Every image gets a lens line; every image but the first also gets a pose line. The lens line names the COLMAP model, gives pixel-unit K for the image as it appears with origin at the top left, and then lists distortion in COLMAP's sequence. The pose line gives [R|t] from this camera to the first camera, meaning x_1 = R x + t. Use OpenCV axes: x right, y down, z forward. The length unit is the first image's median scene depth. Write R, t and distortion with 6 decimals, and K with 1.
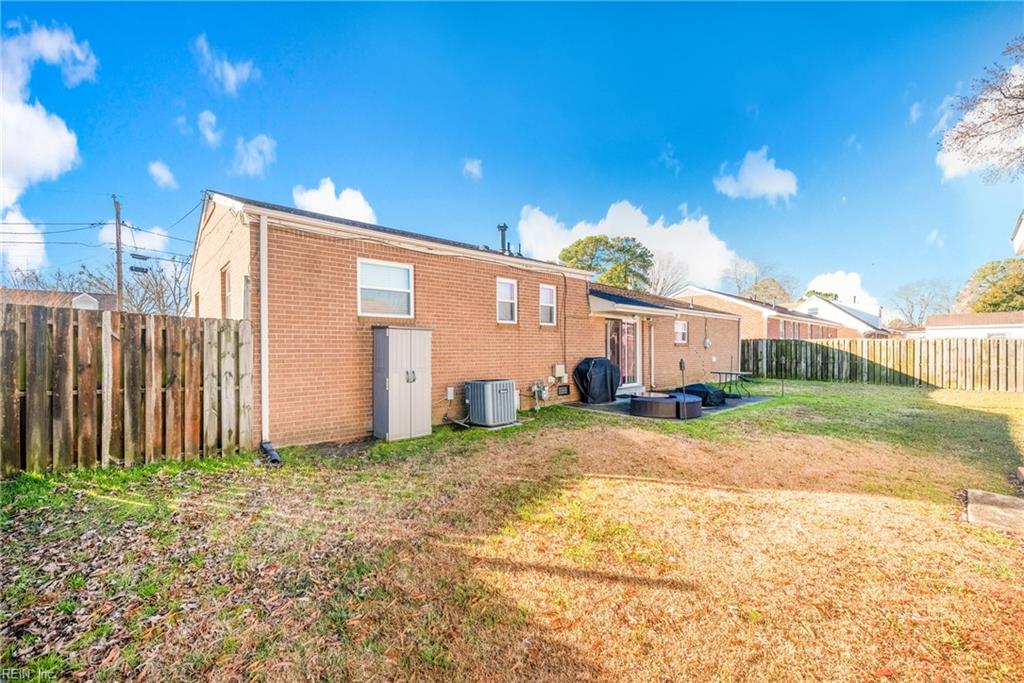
lens RADIAL K [[407.1, 0, 509.5], [0, 407.1, 345.4], [0, 0, 1]] dist [0.001423, -0.000834]
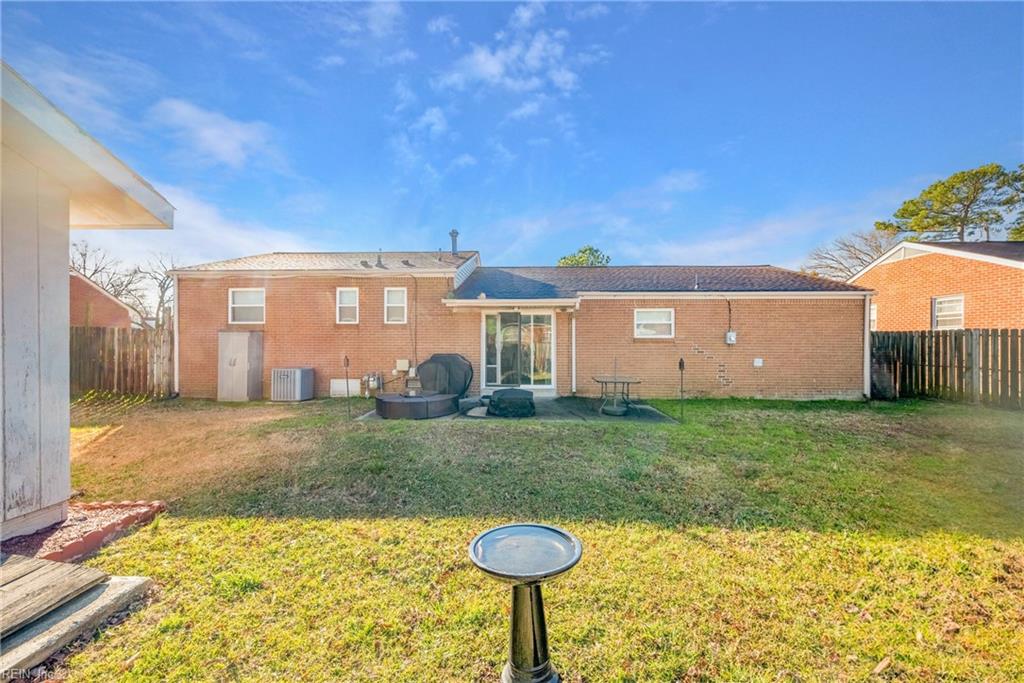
lens RADIAL K [[407.1, 0, 509.4], [0, 407.1, 341.9], [0, 0, 1]] dist [0.001423, -0.000834]
pose [[0.719706, -0.001648, -0.694277, 0.841599], [-0.000153, 0.999997, -0.002532, 0.002034], [0.694279, 0.001929, 0.719703, 0.321346]]
